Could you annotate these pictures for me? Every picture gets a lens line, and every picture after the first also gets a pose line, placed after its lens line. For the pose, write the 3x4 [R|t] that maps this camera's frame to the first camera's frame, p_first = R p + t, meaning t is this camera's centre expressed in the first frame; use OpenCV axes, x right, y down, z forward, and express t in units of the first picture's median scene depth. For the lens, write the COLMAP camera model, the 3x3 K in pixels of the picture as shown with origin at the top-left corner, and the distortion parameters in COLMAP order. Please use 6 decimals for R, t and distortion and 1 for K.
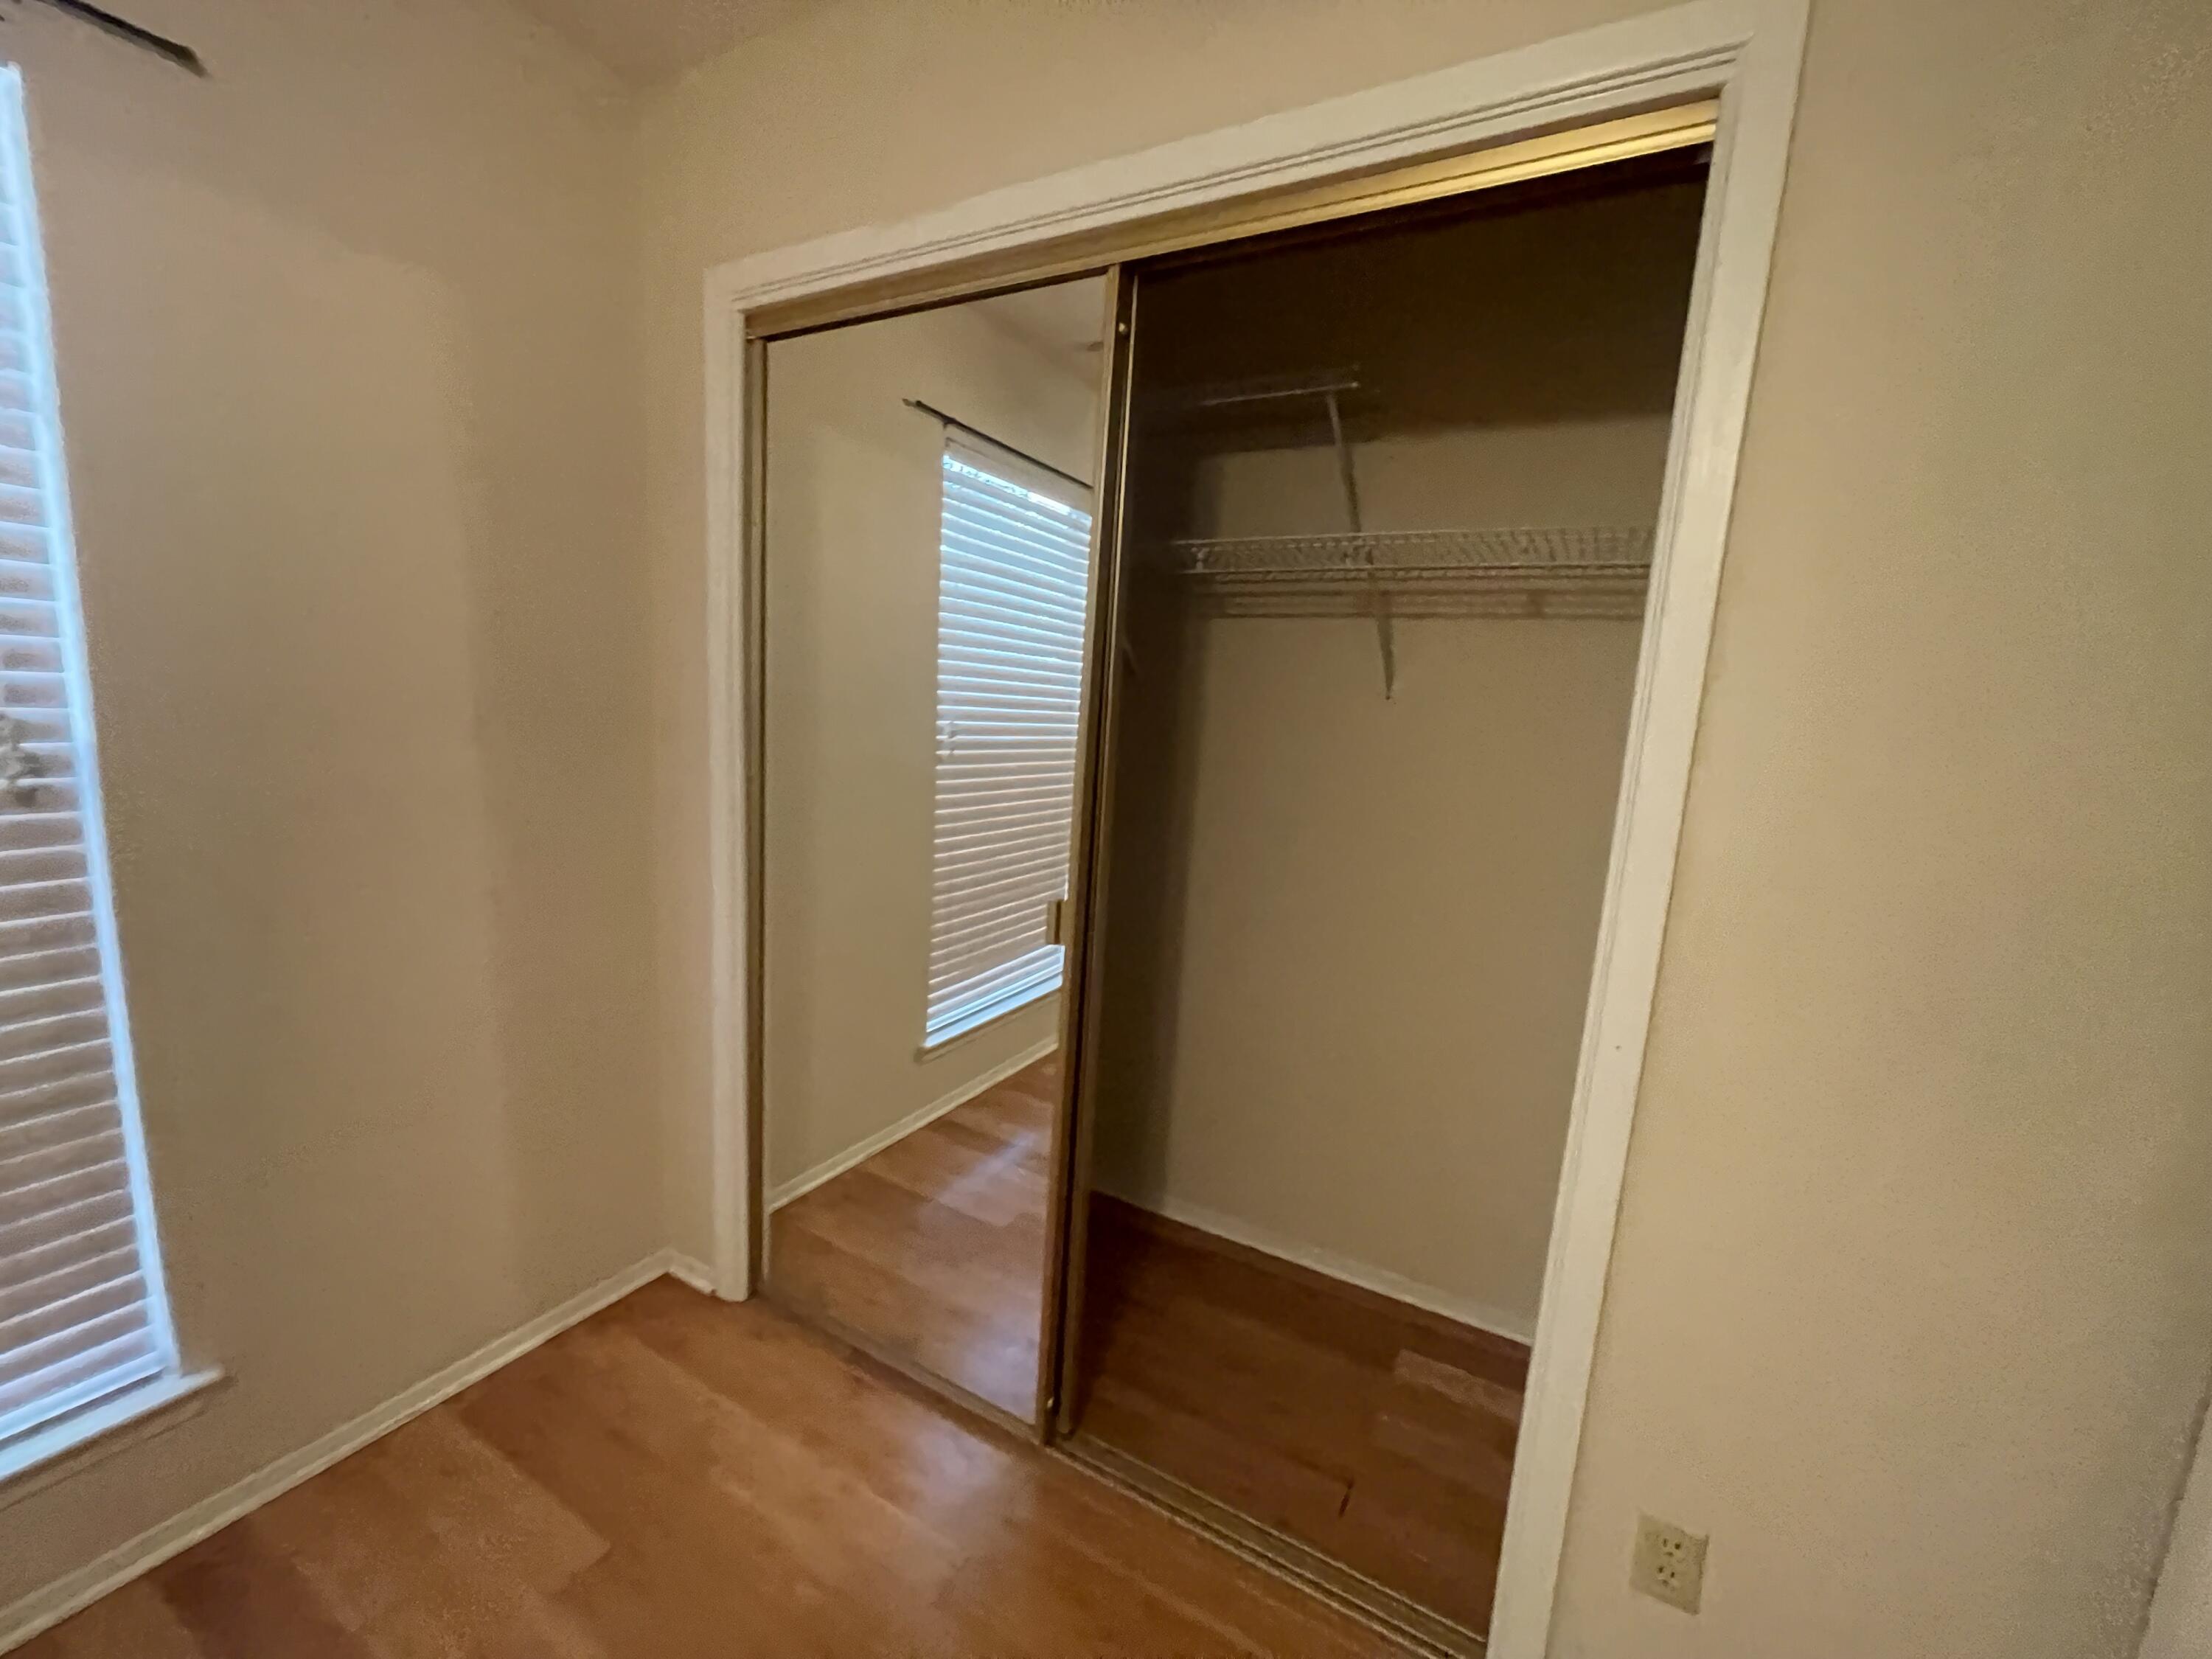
lens RADIAL K [[891.8, 0, 1105.6], [0, 891.8, 840.2], [0, 0, 1]] dist [-0.002579, -0.000426]
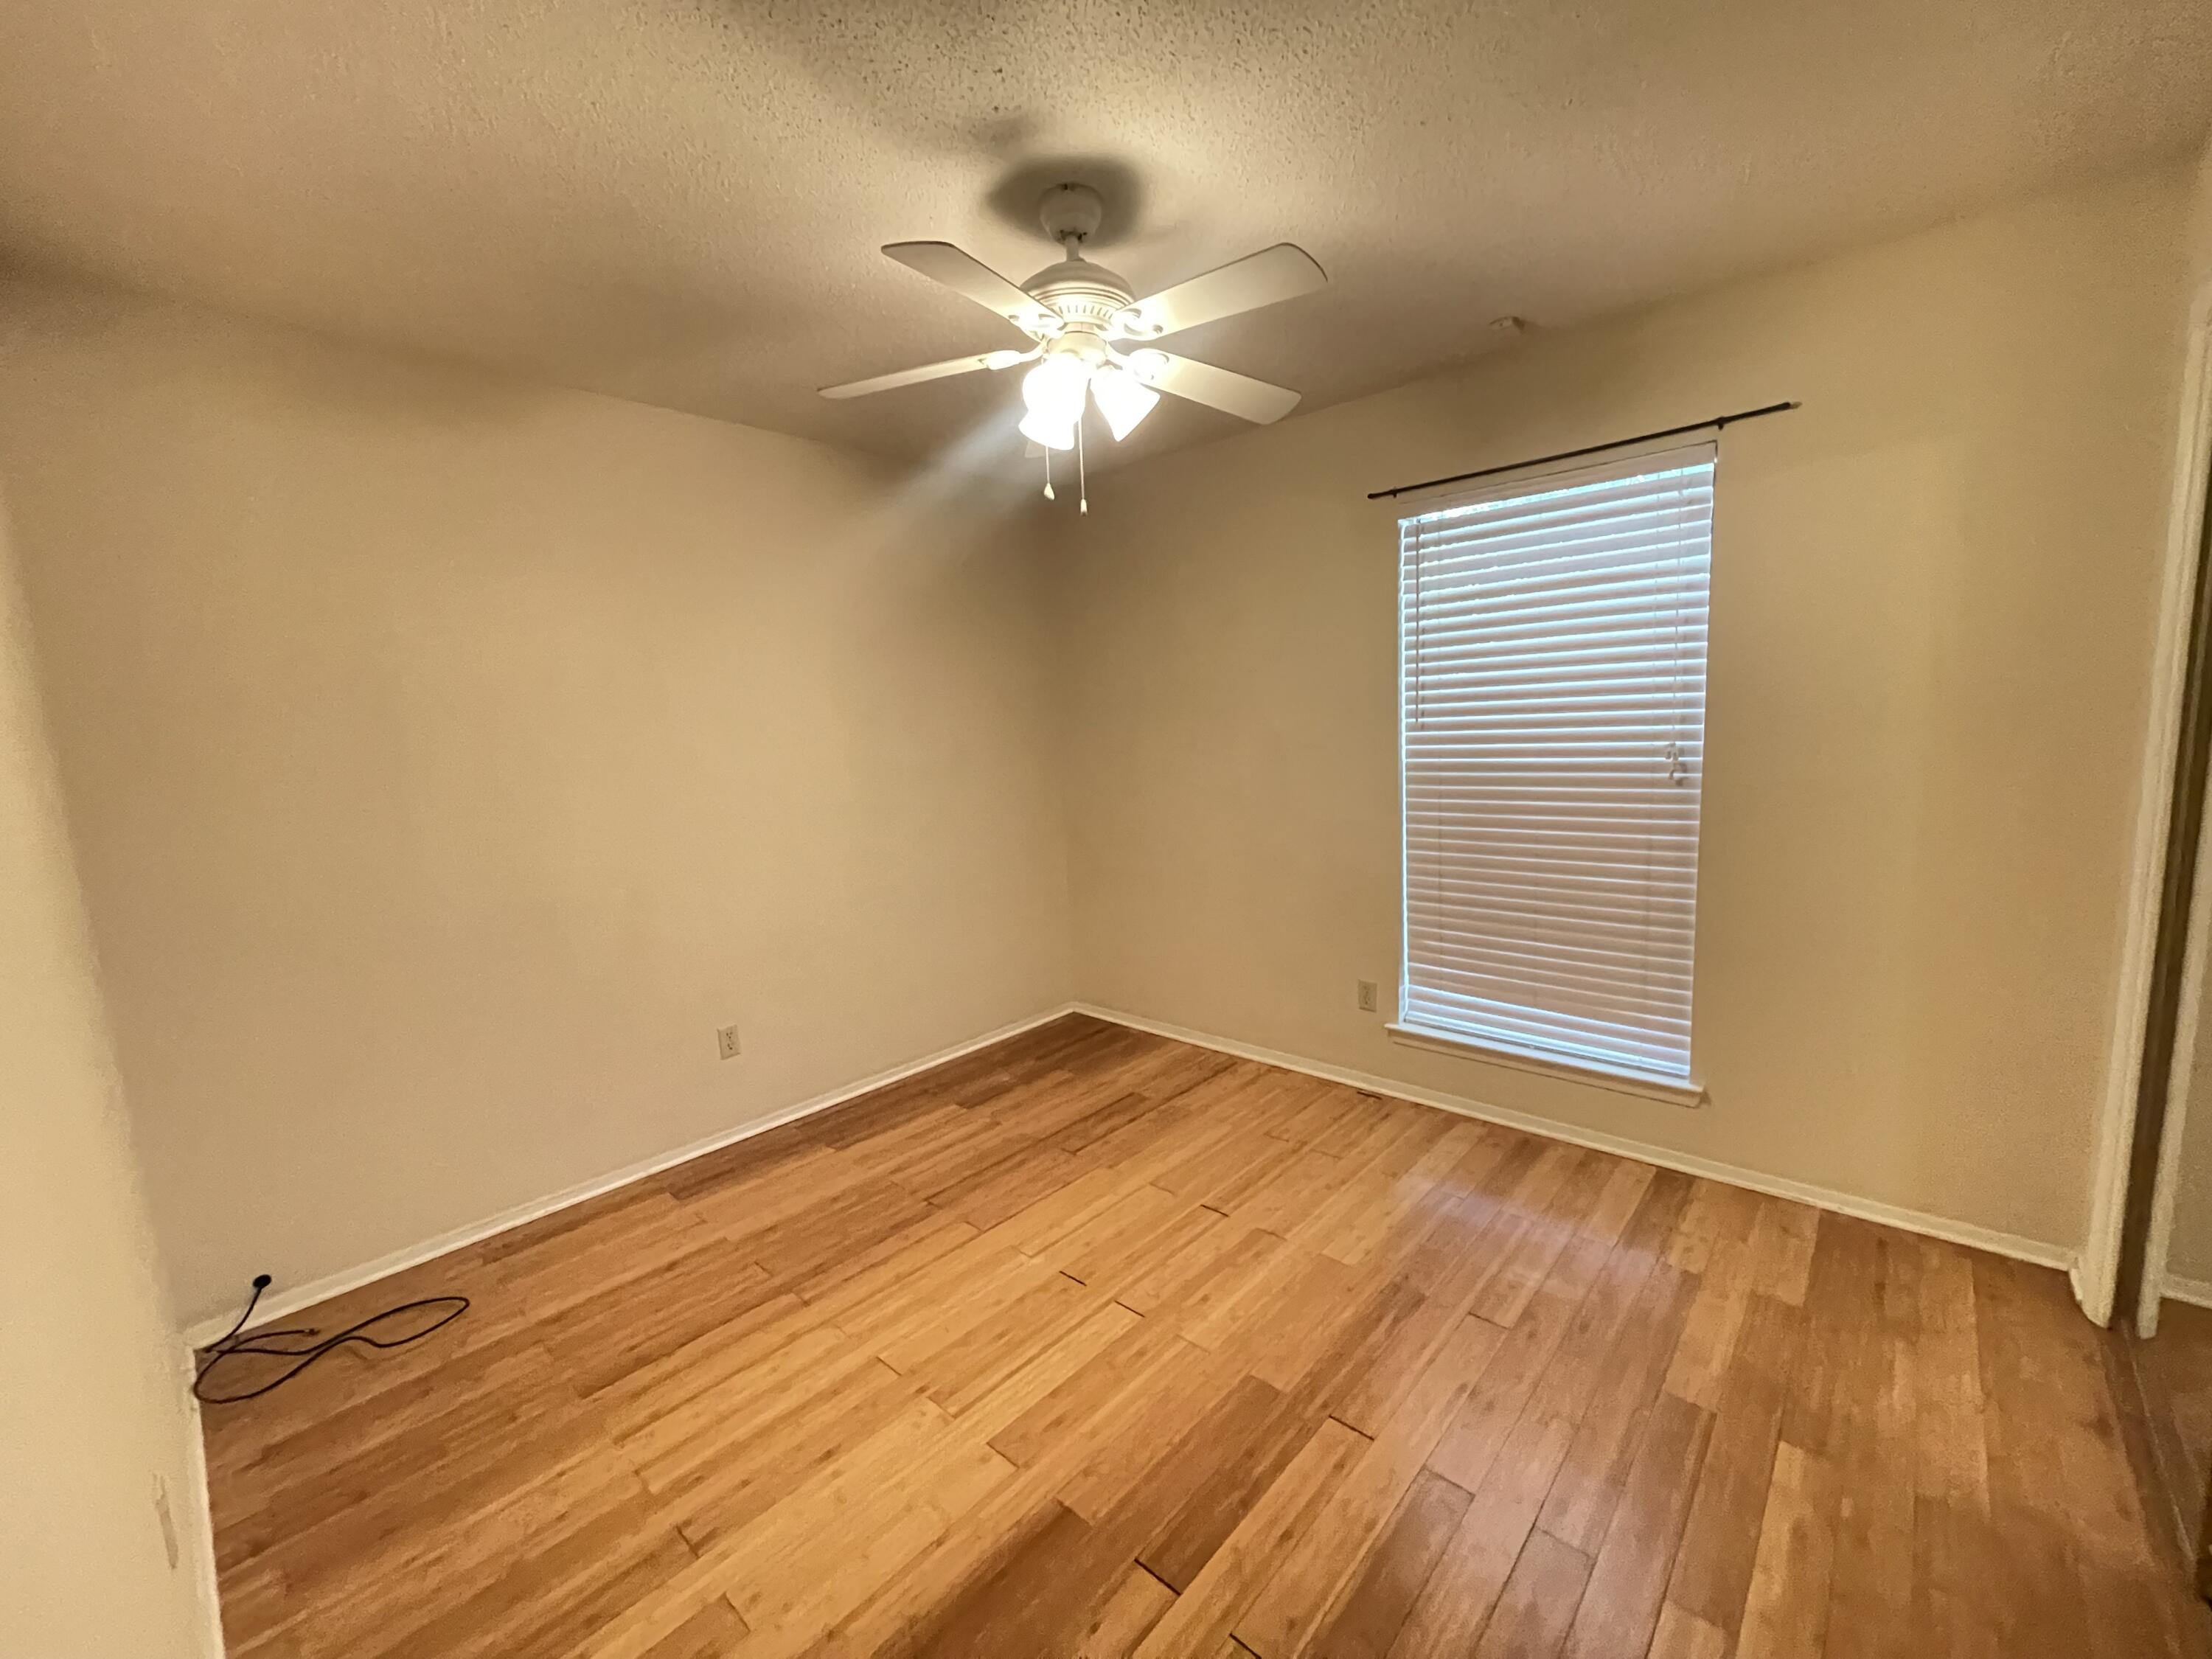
lens RADIAL K [[891.8, 0, 1105.6], [0, 891.8, 840.2], [0, 0, 1]] dist [-0.002579, -0.000426]
pose [[-0.238173, 0.082801, -0.967687, 1.018895], [-0.124174, 0.985586, 0.114895, 0.013600], [0.963252, 0.147526, -0.224458, 0.108978]]
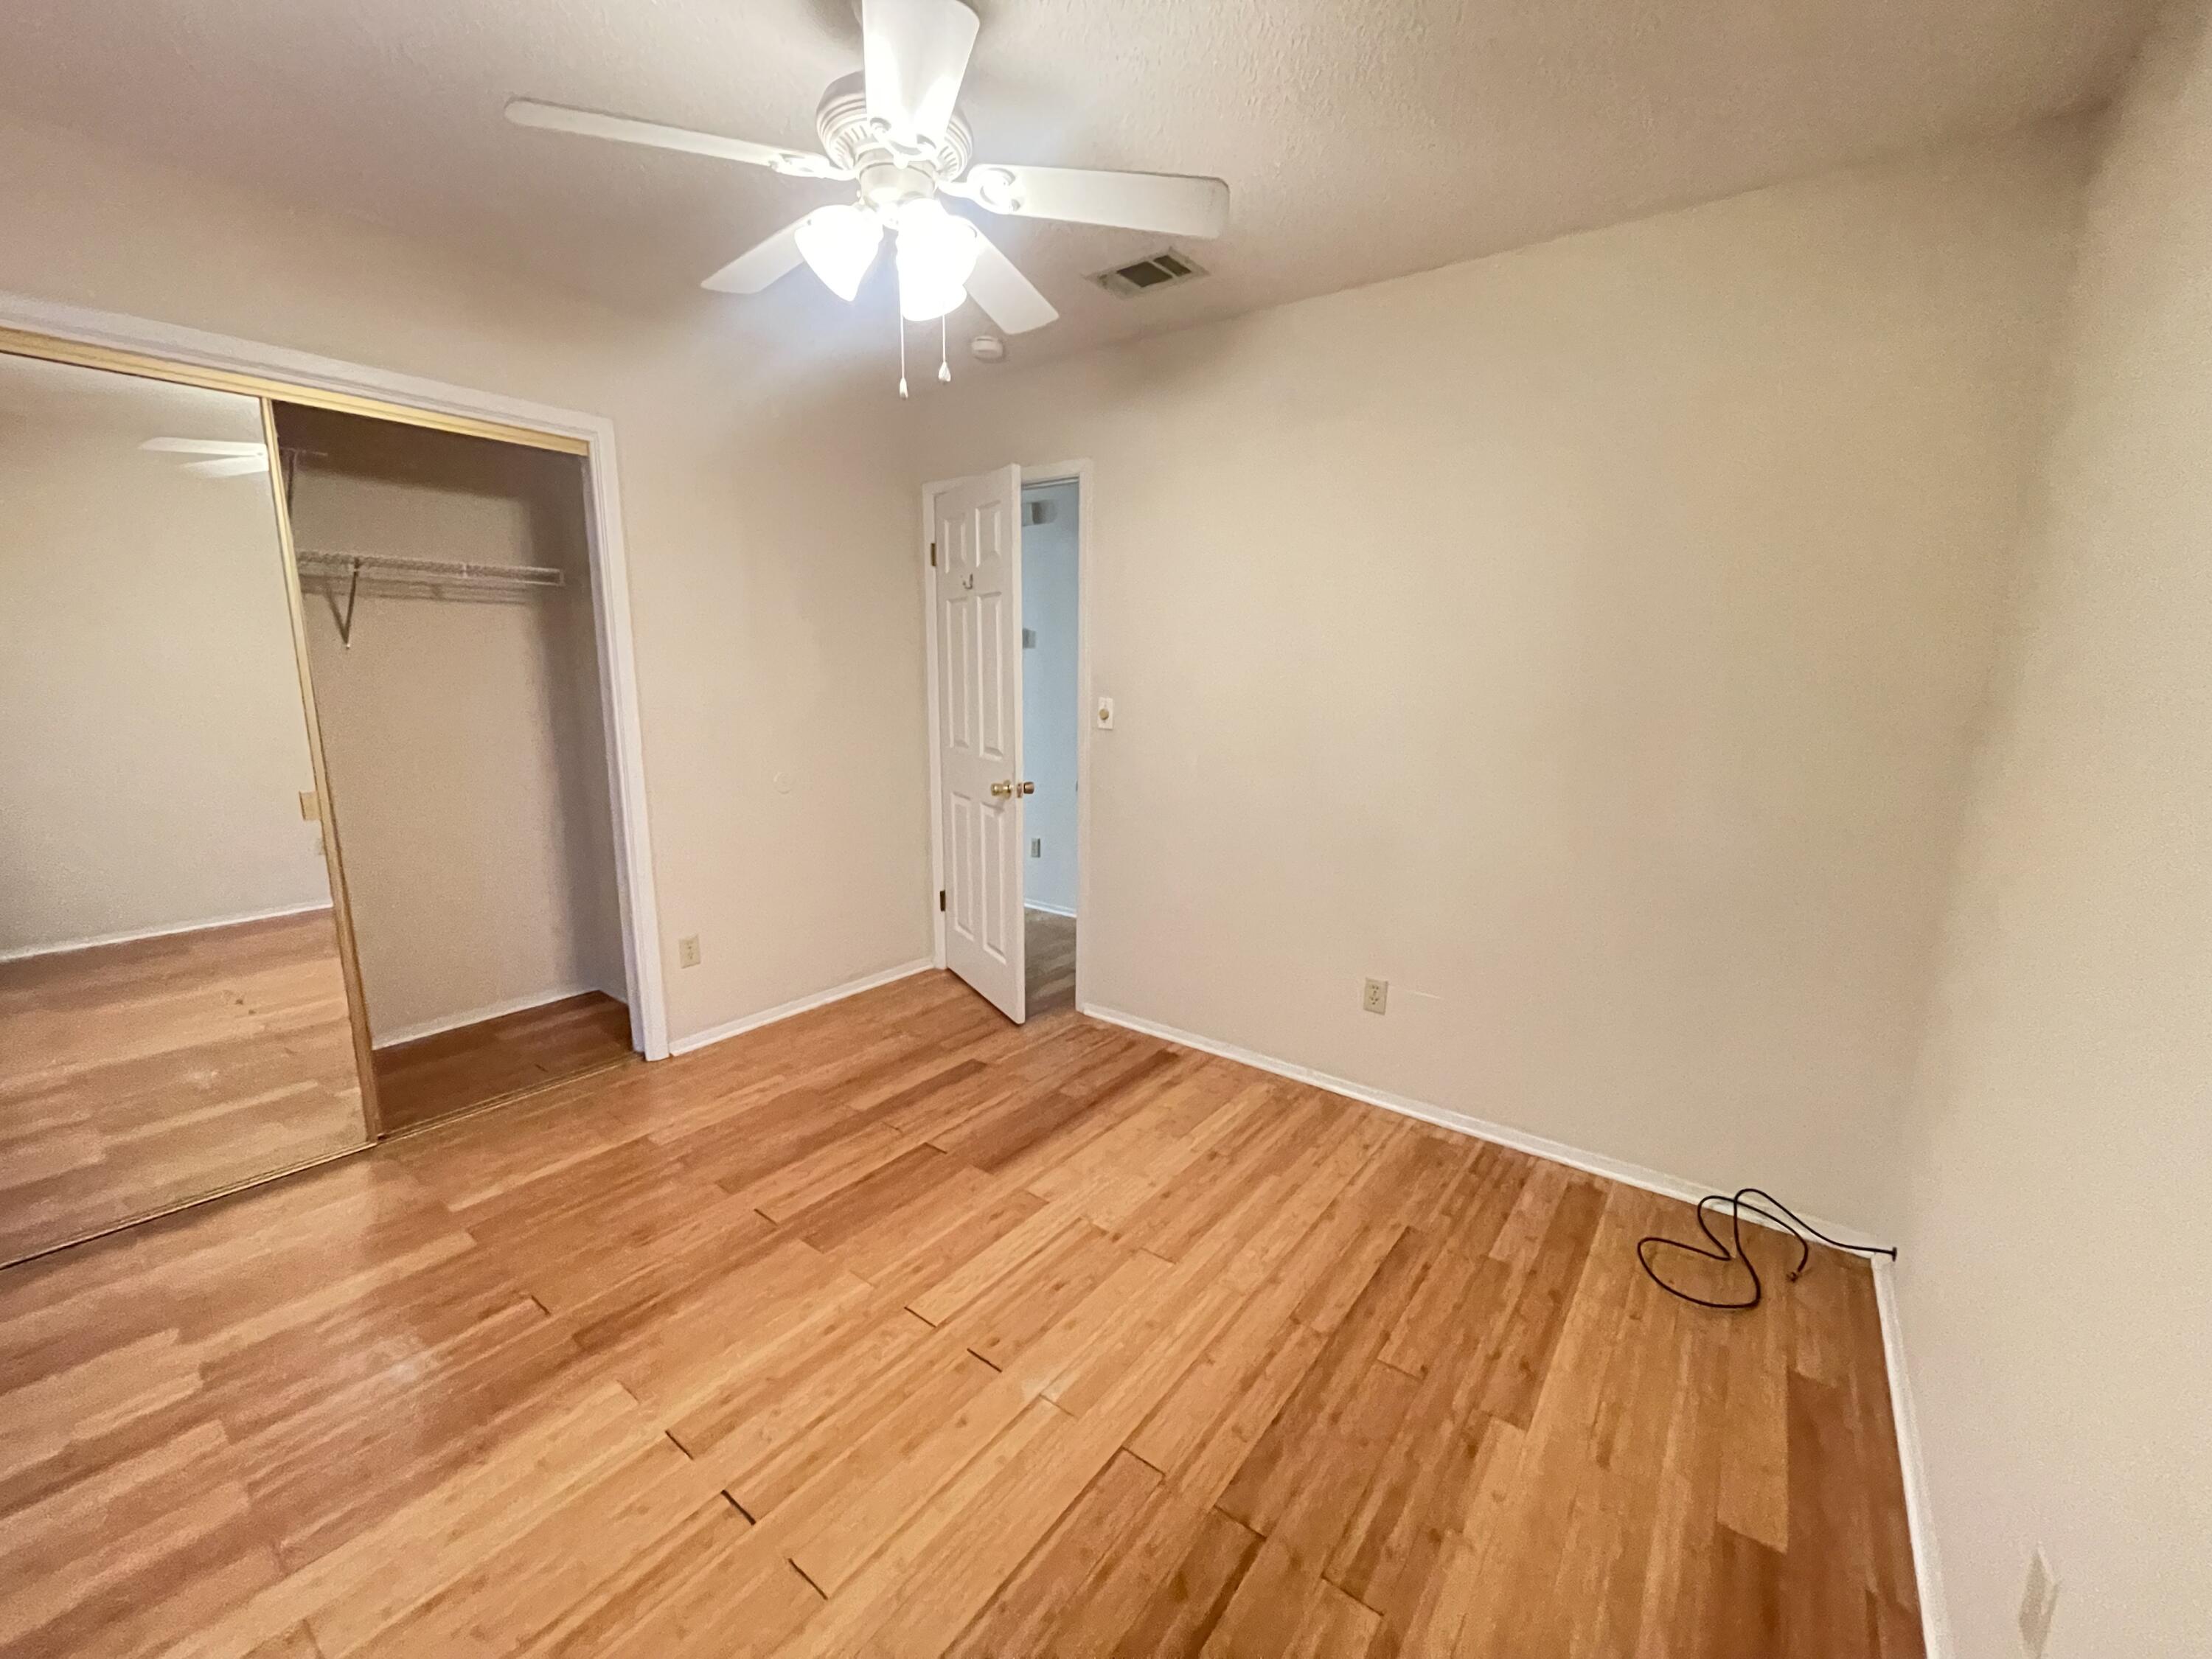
lens RADIAL K [[891.8, 0, 1105.6], [0, 891.8, 840.2], [0, 0, 1]] dist [-0.002579, -0.000426]
pose [[0.138045, -0.239758, 0.960968, -1.400693], [0.153128, 0.963757, 0.218456, 0.017139], [-0.978517, 0.116995, 0.169756, -0.640909]]
